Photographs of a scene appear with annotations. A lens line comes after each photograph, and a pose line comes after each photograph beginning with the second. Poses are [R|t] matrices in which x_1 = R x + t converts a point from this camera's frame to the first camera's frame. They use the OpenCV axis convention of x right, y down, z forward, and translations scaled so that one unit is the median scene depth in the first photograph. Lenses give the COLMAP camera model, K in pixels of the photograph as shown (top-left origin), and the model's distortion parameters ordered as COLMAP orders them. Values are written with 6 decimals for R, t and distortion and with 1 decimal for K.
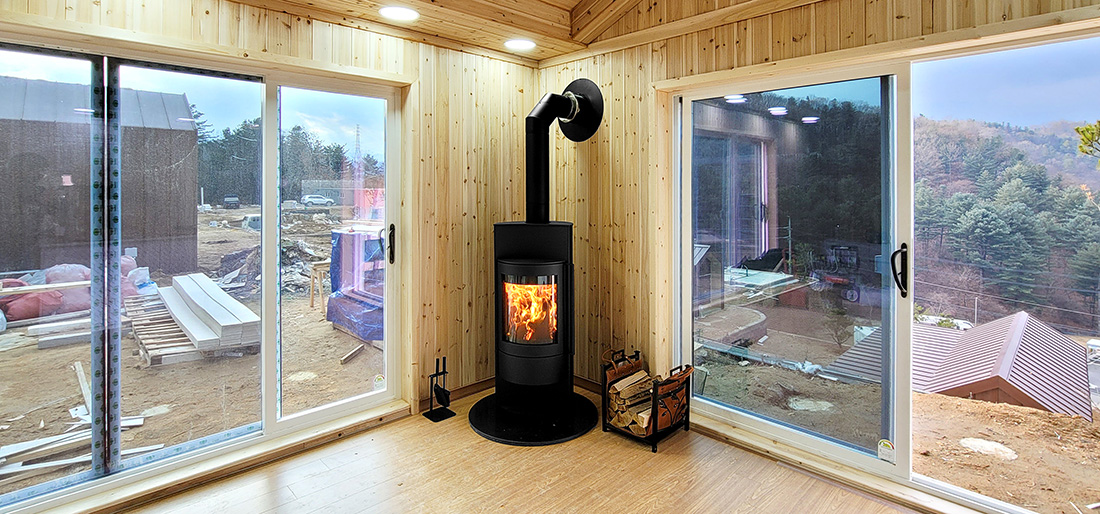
lens RADIAL K [[516.8, 0, 558.8], [0, 516.8, 188.0], [0, 0, 1]] dist [0.017053, -0.000403]
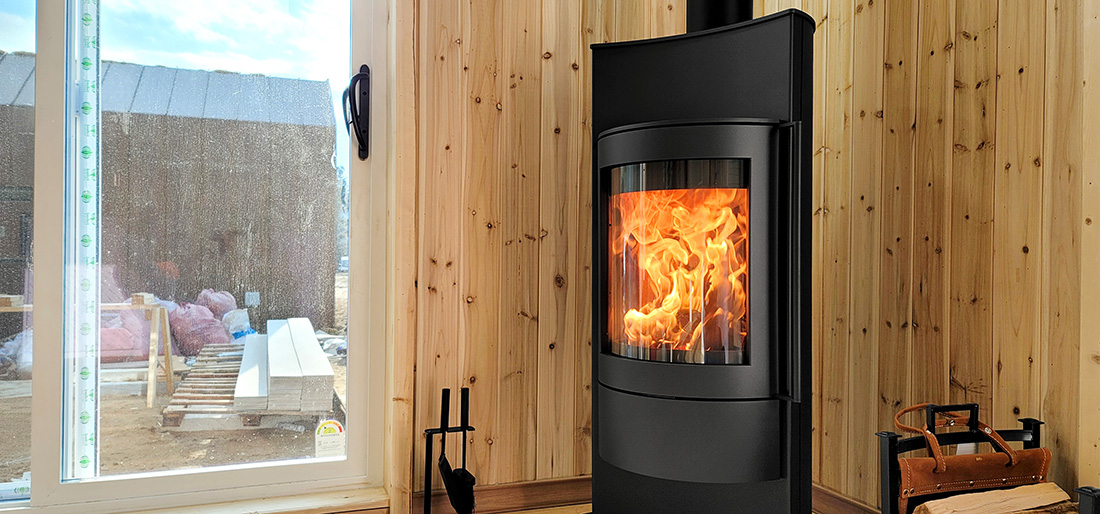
lens RADIAL K [[818.4, 0, 584.0], [0, 818.4, 264.0], [0, 0, 1]] dist [0.046263, -0.001193]
pose [[0.922132, 0.012950, -0.386659, 0.097760], [-0.012051, 0.999916, 0.004751, 0.224222], [0.386688, 0.000279, 0.922211, 0.456434]]
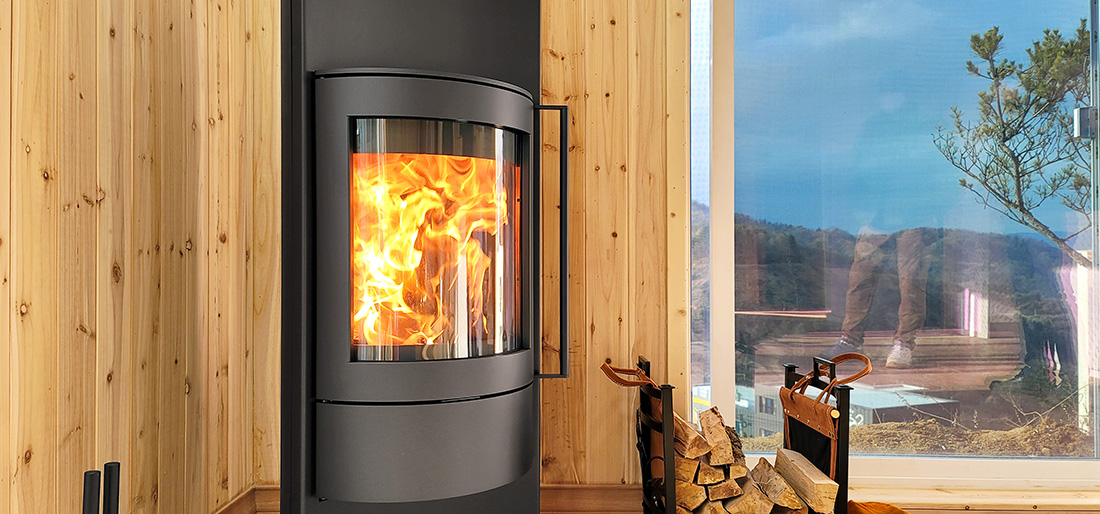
lens RADIAL K [[817.6, 0, 550.0], [0, 817.6, 257.0], [0, 0, 1]] dist [0.048501, -0.001259]
pose [[0.700085, 0.006127, 0.714033, -0.338125], [-0.001271, 0.999972, -0.007335, 0.236734], [-0.714059, 0.004228, 0.700073, 0.610262]]
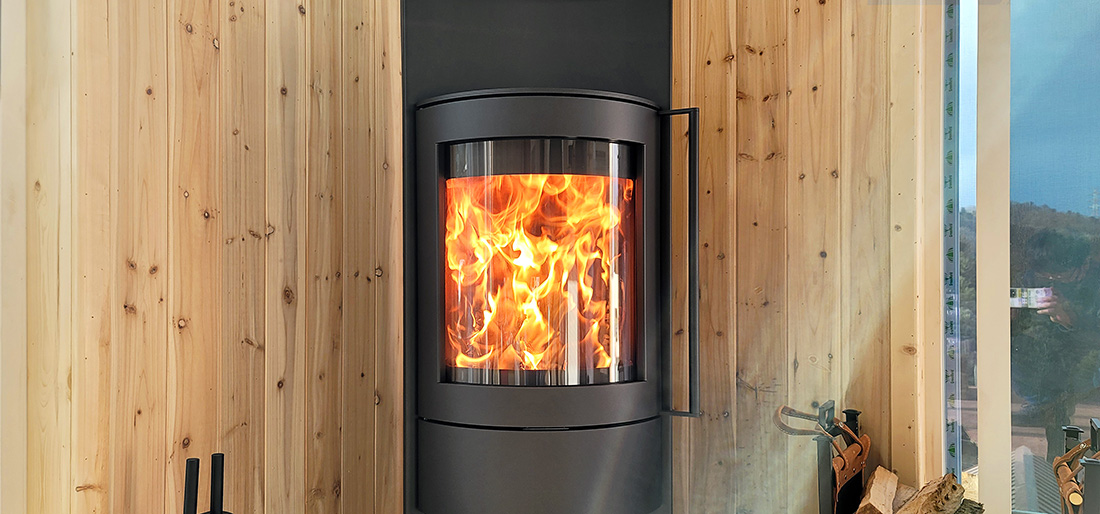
lens RADIAL K [[830.0, 0, 521.7], [0, 830.0, 288.6], [0, 0, 1]] dist [0.047663, -0.001295]
pose [[0.966980, 0.003553, 0.254827, -0.177669], [-0.002200, 0.999982, -0.005594, 0.240401], [-0.254842, 0.004849, 0.966970, 0.544049]]
